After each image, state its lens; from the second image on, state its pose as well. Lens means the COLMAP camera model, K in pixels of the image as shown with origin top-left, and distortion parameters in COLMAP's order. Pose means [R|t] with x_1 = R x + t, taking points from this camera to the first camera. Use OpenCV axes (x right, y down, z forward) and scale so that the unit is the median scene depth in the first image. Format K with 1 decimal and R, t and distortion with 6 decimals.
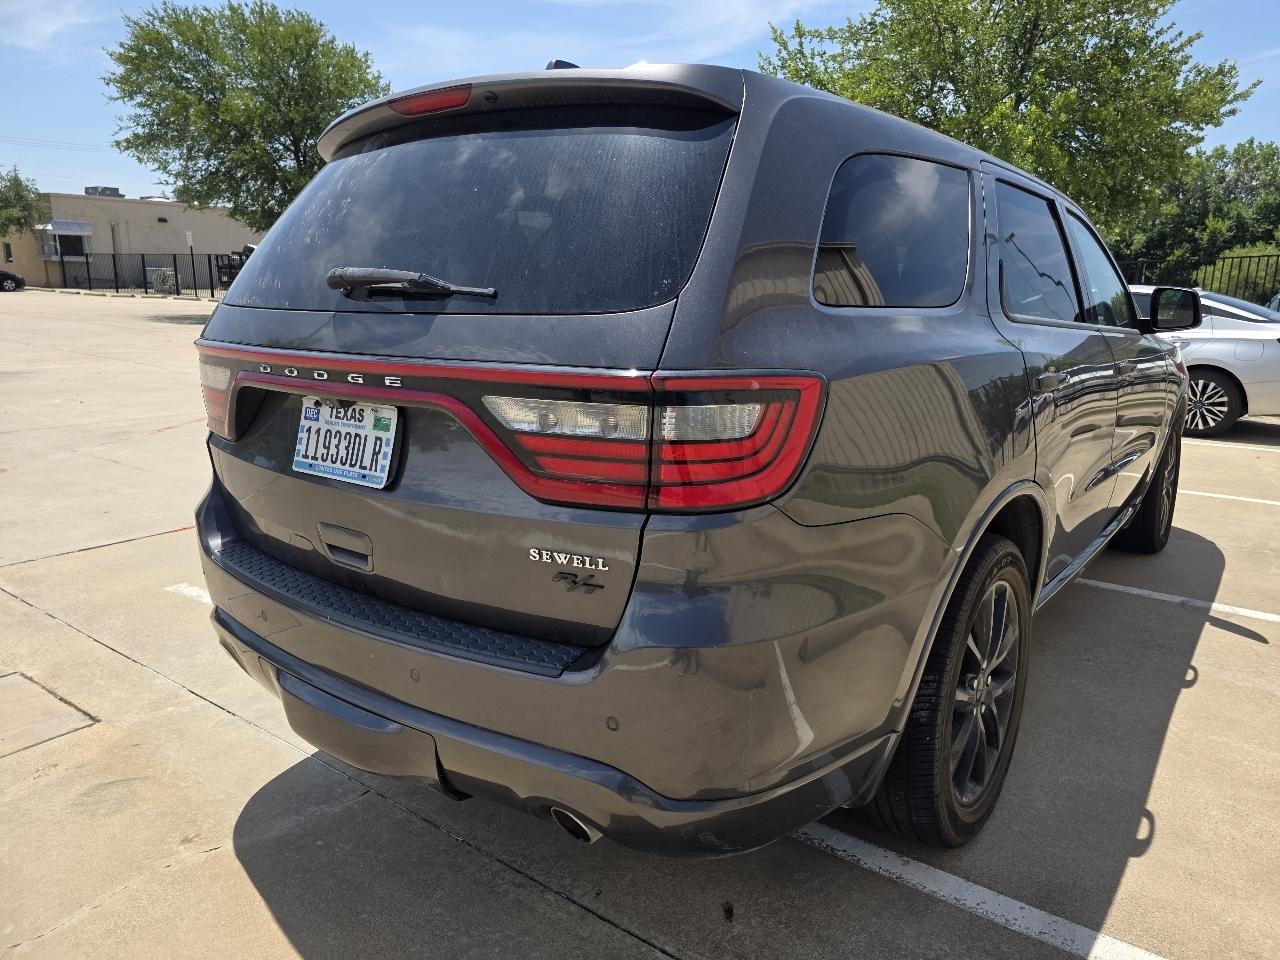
lens RADIAL K [[864.4, 0, 674.3], [0, 864.4, 468.0], [0, 0, 1]] dist [0.046481, -0.043402]
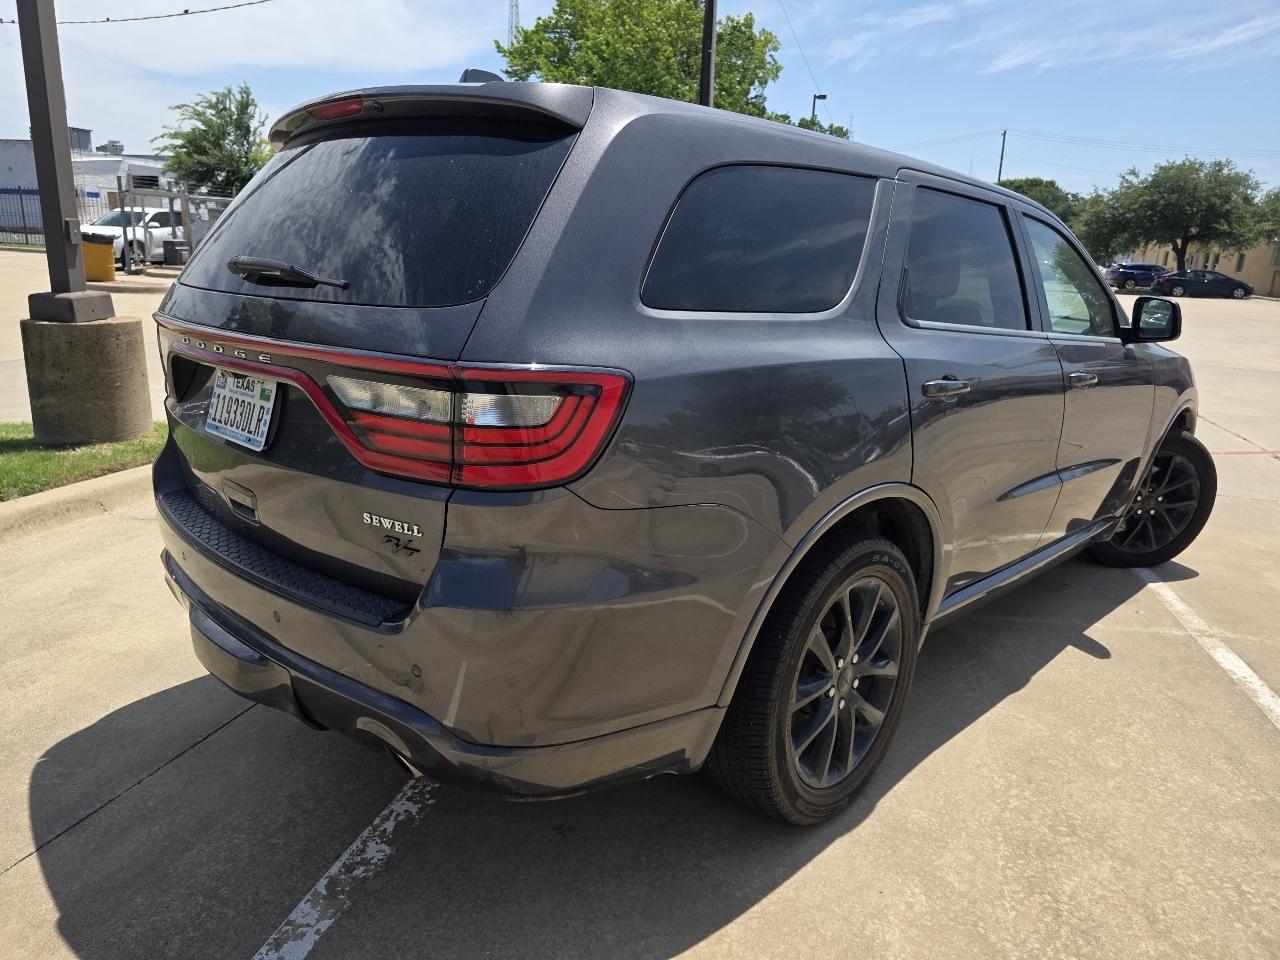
lens RADIAL K [[865.0, 0, 646.7], [0, 865.0, 466.1], [0, 0, 1]] dist [0.039901, -0.036846]
pose [[0.991770, 0.063797, -0.111006, 0.275266], [-0.061532, 0.997823, 0.023714, -0.014442], [0.112277, -0.016689, 0.993537, -0.072101]]
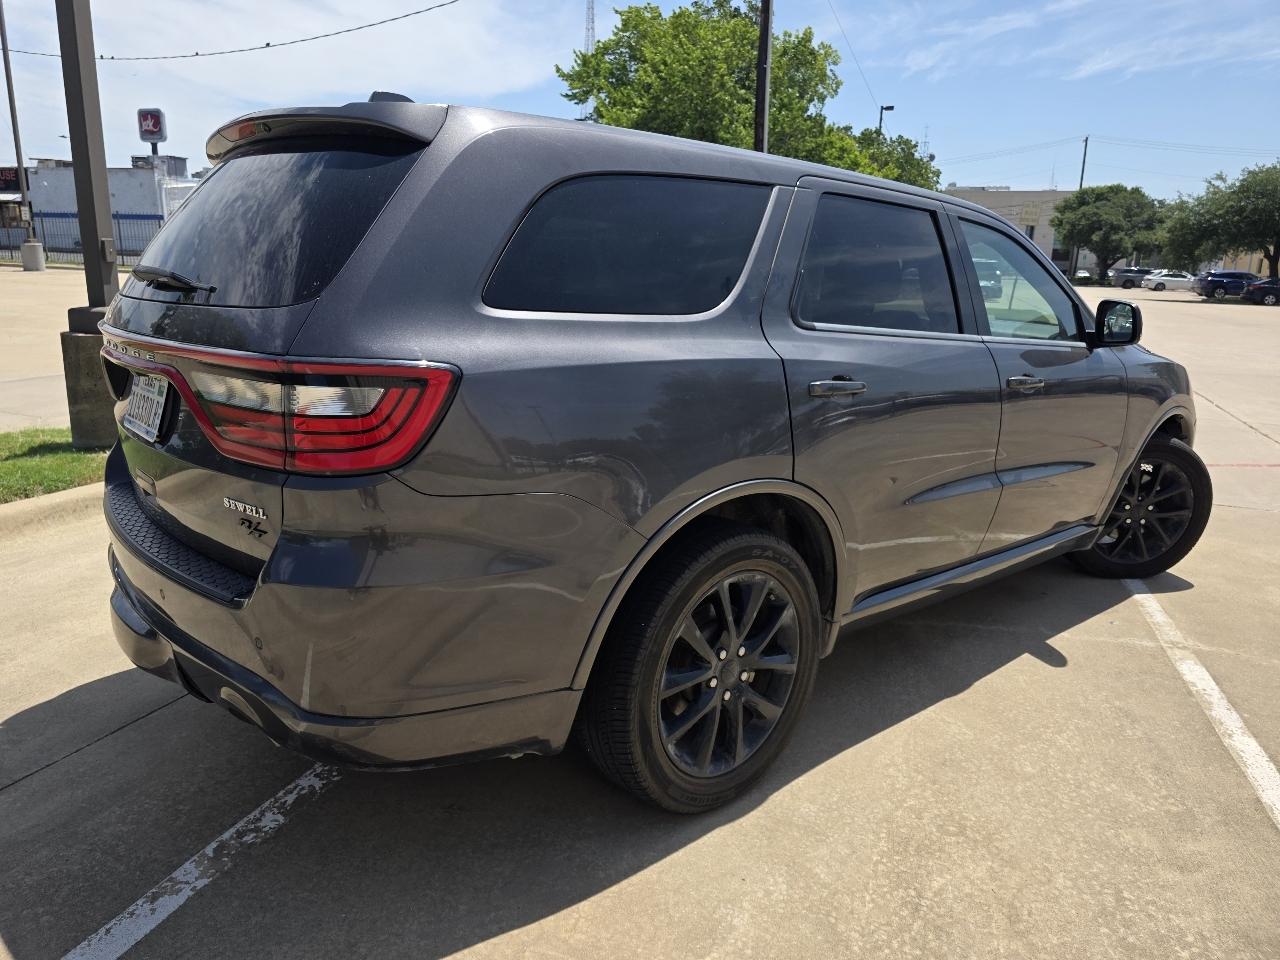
lens RADIAL K [[863.8, 0, 646.3], [0, 863.8, 456.7], [0, 0, 1]] dist [0.045419, -0.042778]
pose [[0.978779, 0.066613, -0.193791, 0.561254], [-0.067306, 0.997728, 0.003014, -0.006920], [0.193552, 0.010094, 0.981038, -0.083858]]
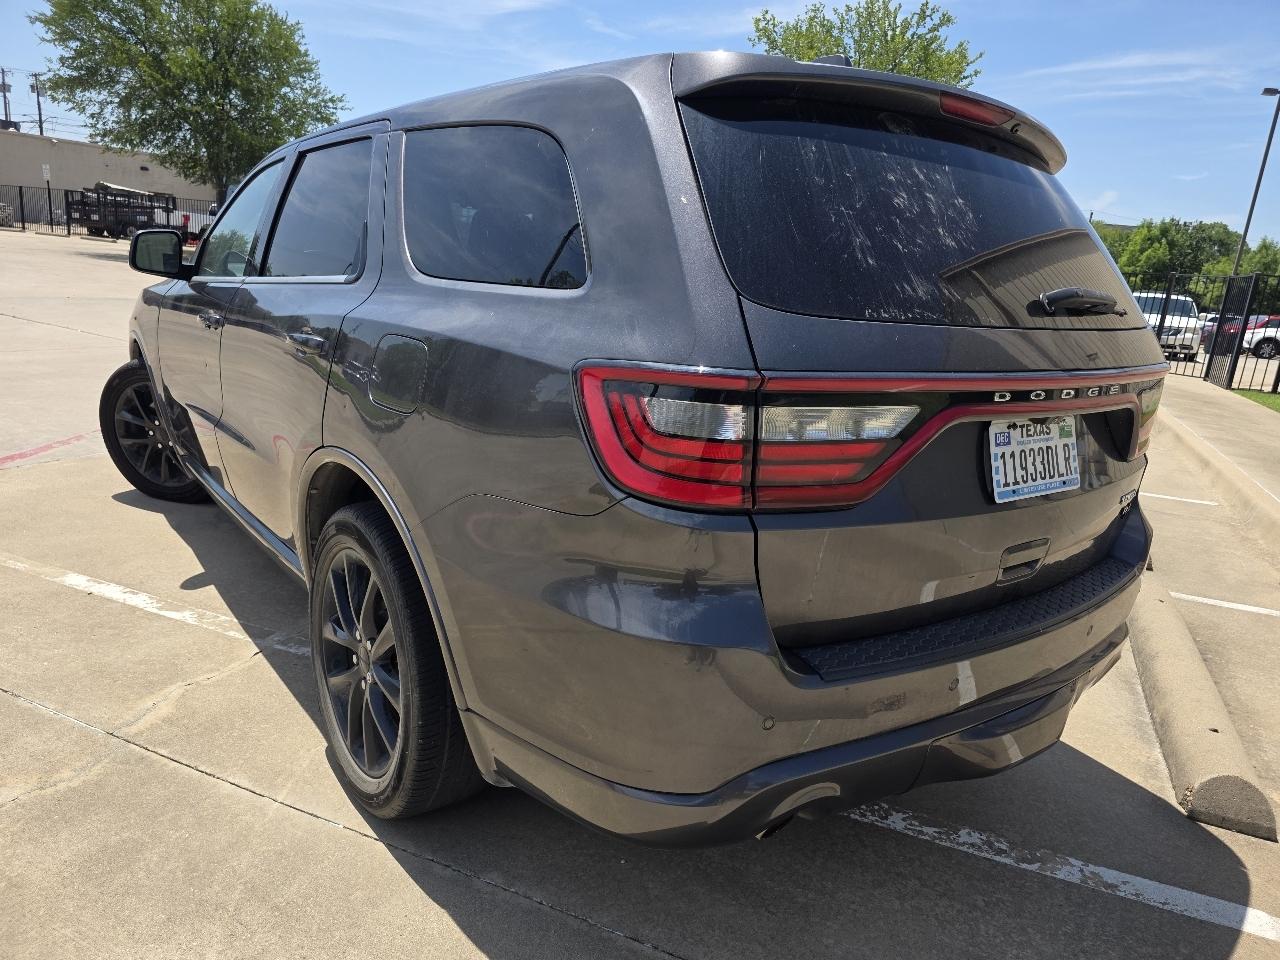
lens RADIAL K [[856.3, 0, 657.3], [0, 856.3, 462.0], [0, 0, 1]] dist [0.049248, -0.043555]
pose [[0.271459, -0.190670, 0.943374, -1.434649], [0.116398, 0.979489, 0.164475, -0.239559], [-0.955385, 0.065159, 0.288085, 1.121279]]
